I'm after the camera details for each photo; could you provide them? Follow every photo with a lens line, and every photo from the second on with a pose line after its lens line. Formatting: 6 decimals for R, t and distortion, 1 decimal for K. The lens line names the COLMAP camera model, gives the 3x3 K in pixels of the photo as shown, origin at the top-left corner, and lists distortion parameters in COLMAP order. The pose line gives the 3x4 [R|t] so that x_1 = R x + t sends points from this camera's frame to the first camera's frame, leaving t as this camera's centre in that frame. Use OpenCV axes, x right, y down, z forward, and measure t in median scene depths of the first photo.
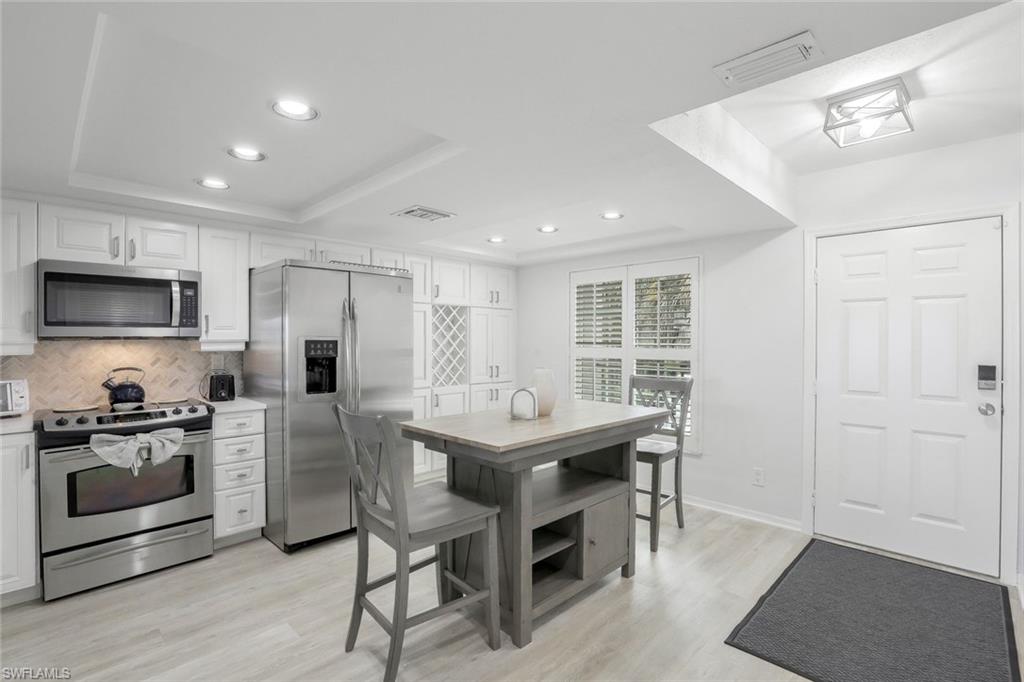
lens RADIAL K [[485.8, 0, 517.3], [0, 485.8, 338.0], [0, 0, 1]] dist [-0.029752, 0.005684]
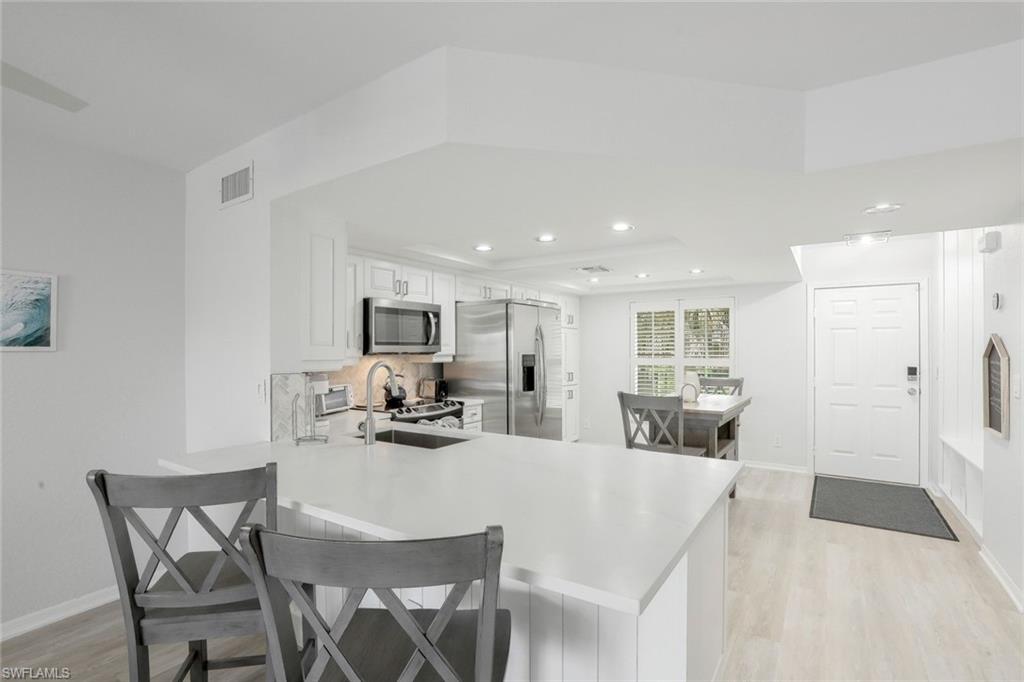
lens RADIAL K [[485.8, 0, 517.9], [0, 485.8, 344.4], [0, 0, 1]] dist [-0.029752, 0.005684]
pose [[0.980836, 0.000097, 0.194838, -0.715089], [0.001233, 0.999977, -0.006704, -0.014635], [-0.194834, 0.006816, 0.980813, -0.415608]]
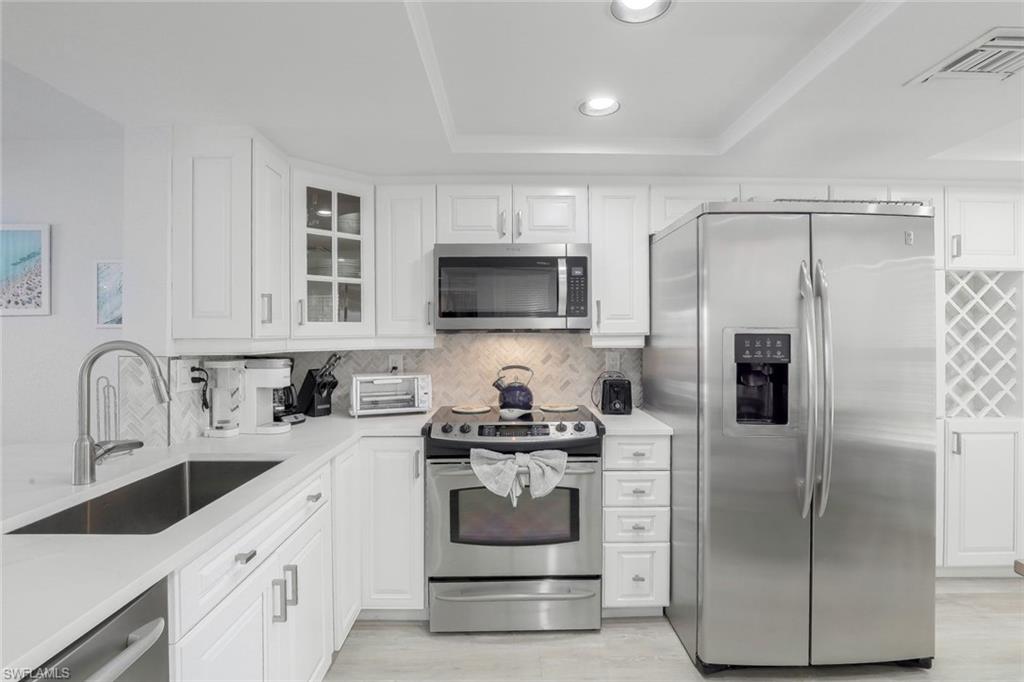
lens RADIAL K [[485.8, 0, 507.4], [0, 485.8, 333.0], [0, 0, 1]] dist [-0.029752, 0.005684]
pose [[0.700963, 0.000476, -0.713198, -0.203456], [0.001295, 0.999997, 0.001940, 0.002213], [0.713197, -0.002283, 0.700960, 0.366442]]
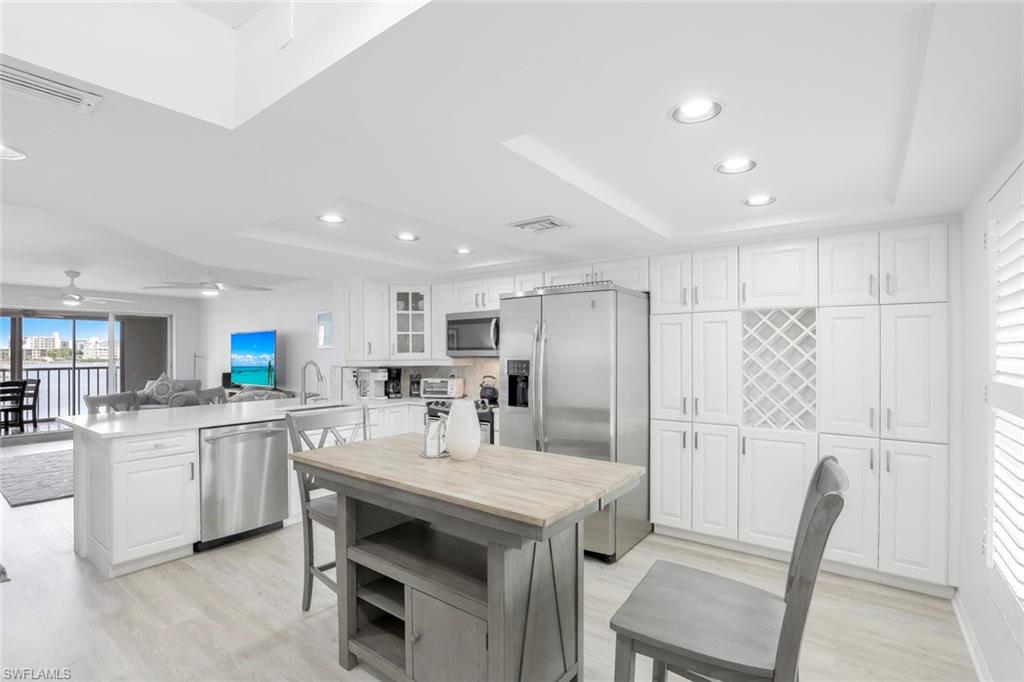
lens RADIAL K [[485.8, 0, 516.8], [0, 485.8, 346.2], [0, 0, 1]] dist [-0.029752, 0.005684]
pose [[0.122135, -0.012886, -0.992430, 0.729966], [0.003997, 0.999914, -0.012491, -0.013615], [0.992506, -0.002441, 0.122176, 0.853715]]
